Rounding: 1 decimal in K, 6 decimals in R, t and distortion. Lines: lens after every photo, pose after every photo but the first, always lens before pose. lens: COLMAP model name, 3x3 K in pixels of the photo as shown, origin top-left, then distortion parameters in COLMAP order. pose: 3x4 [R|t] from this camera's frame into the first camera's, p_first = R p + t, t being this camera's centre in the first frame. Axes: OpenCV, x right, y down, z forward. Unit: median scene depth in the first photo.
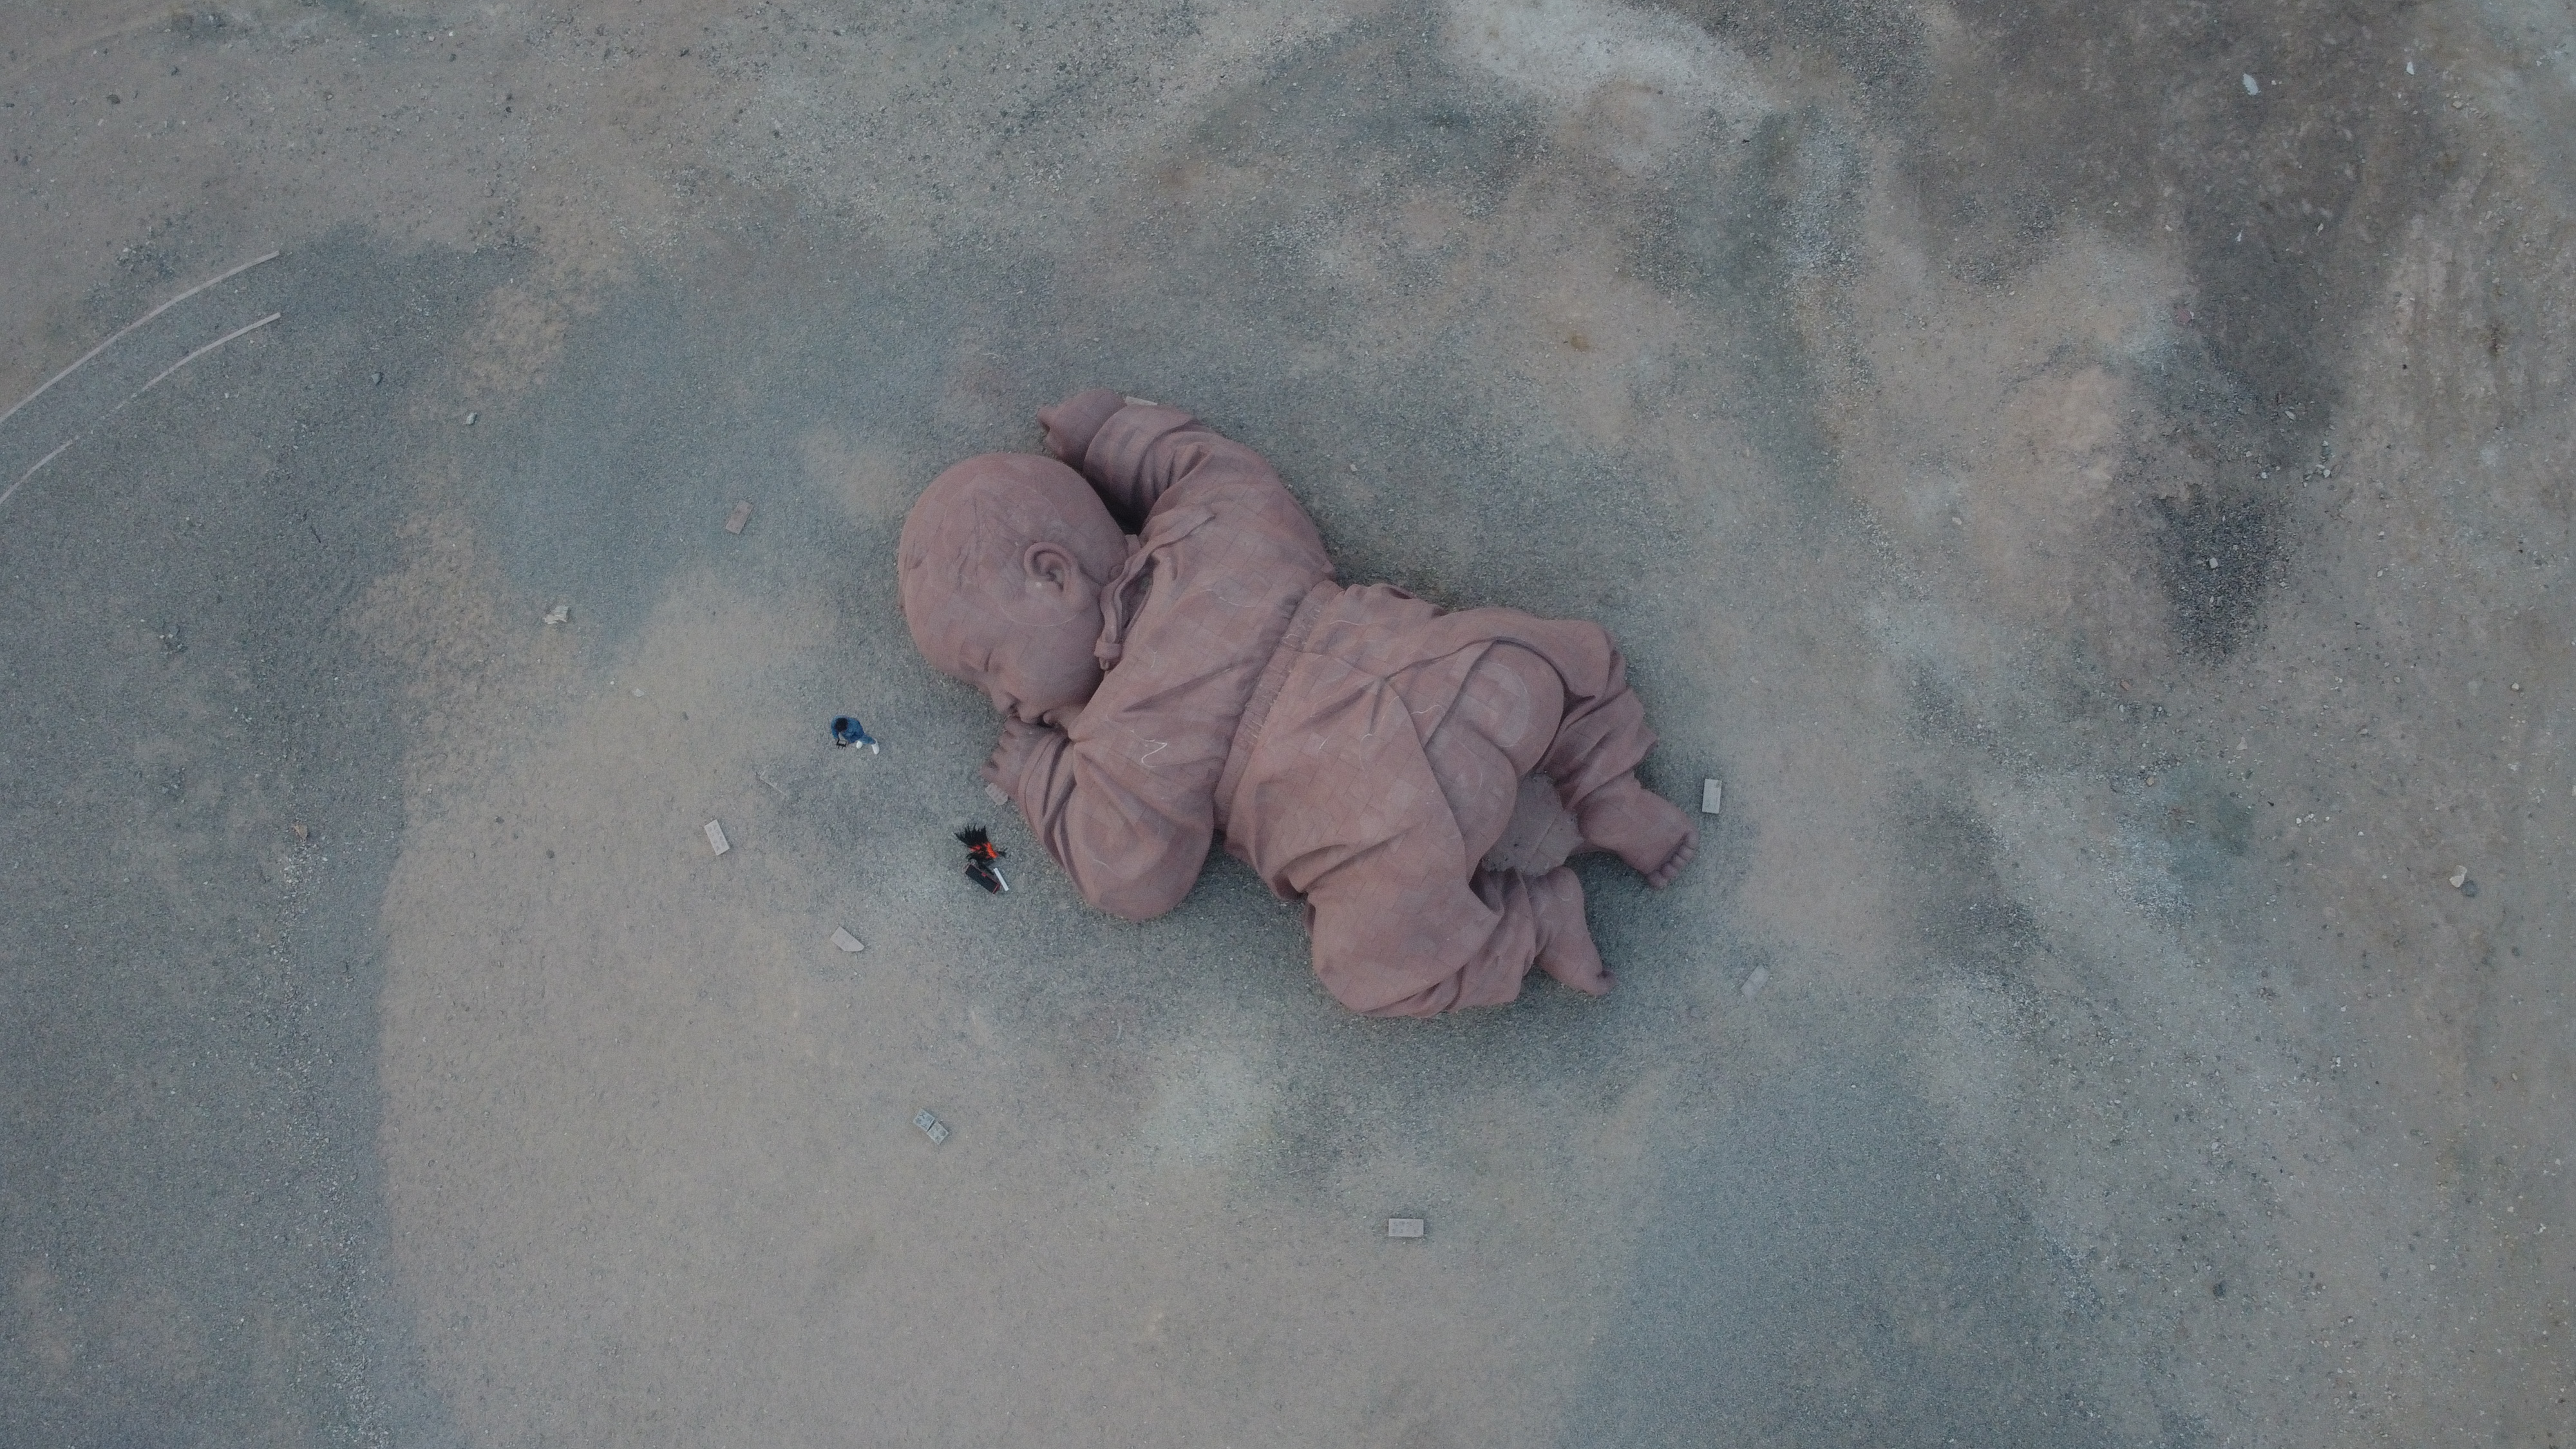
lens RADIAL K [[1838.8, 0, 1288.0], [0, 1838.8, 724.5], [0, 0, 1]] dist [0.001372, 0.004792]
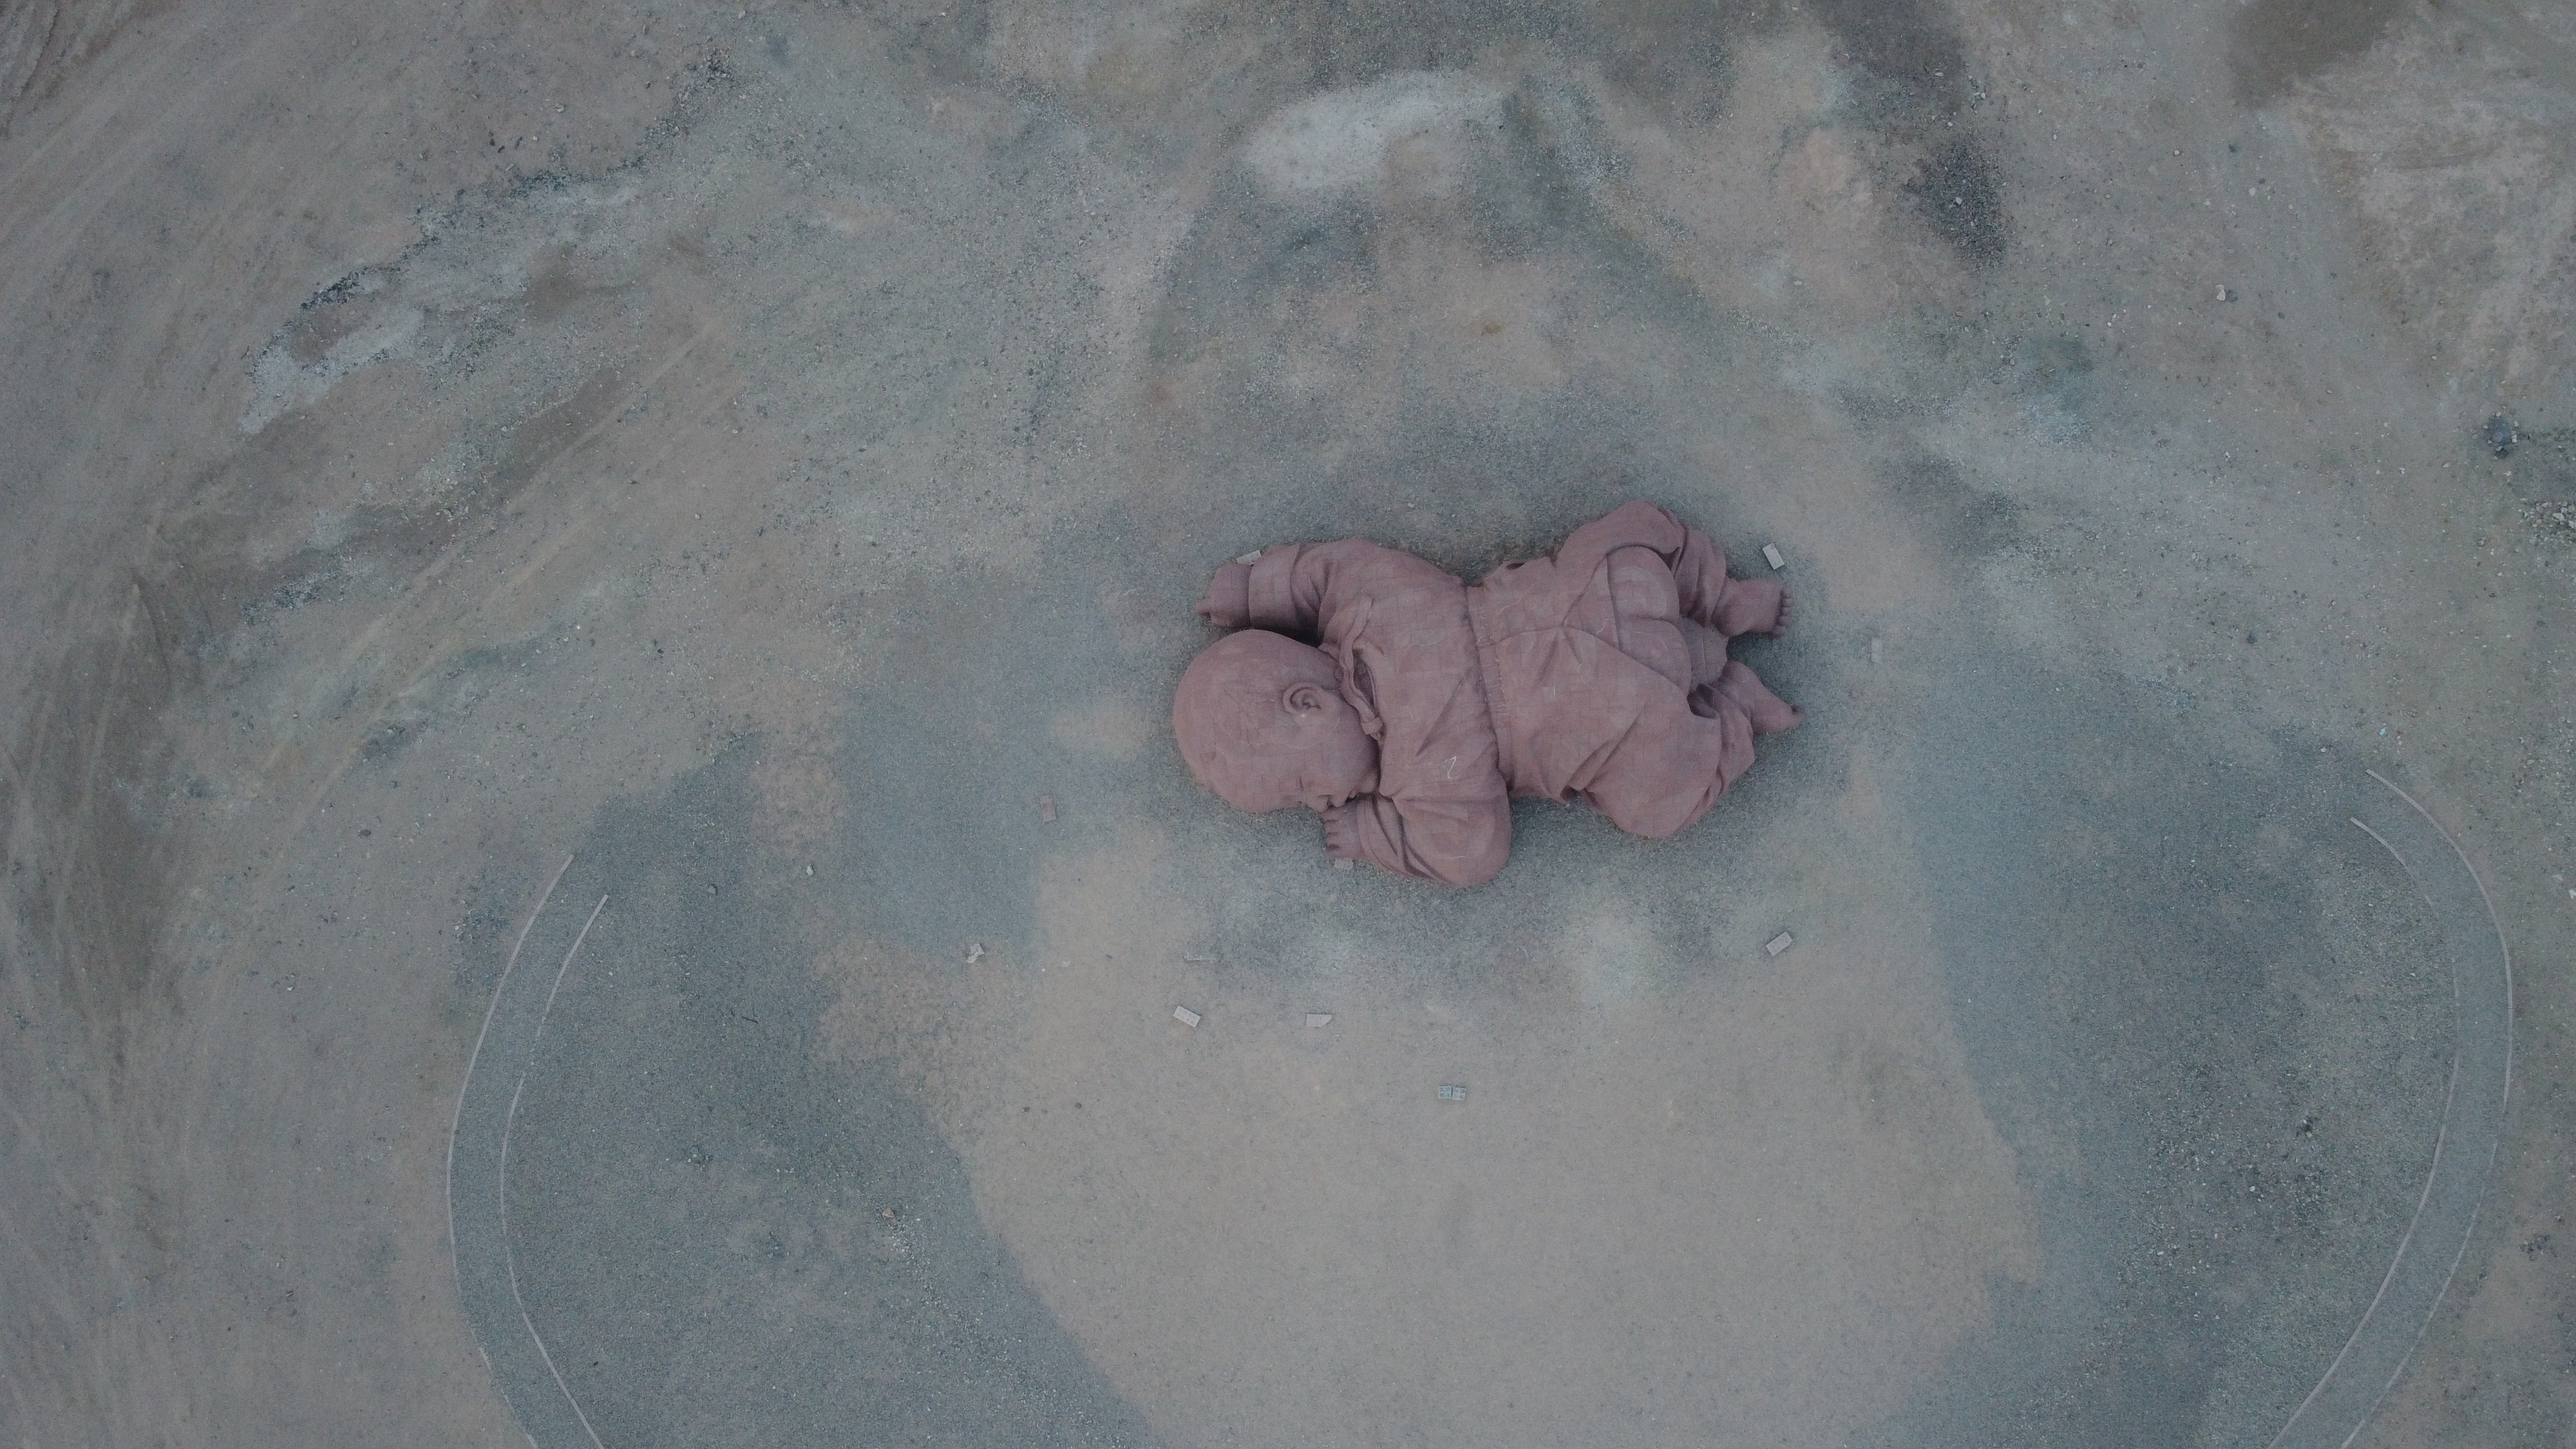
lens RADIAL K [[1838.8, 0, 1288.0], [0, 1838.8, 724.5], [0, 0, 1]] dist [0.001372, 0.004792]
pose [[0.810917, -0.578652, 0.087035, -0.241996], [0.573314, 0.815440, 0.079804, -0.168067], [-0.117151, -0.014816, 0.993004, -0.296444]]
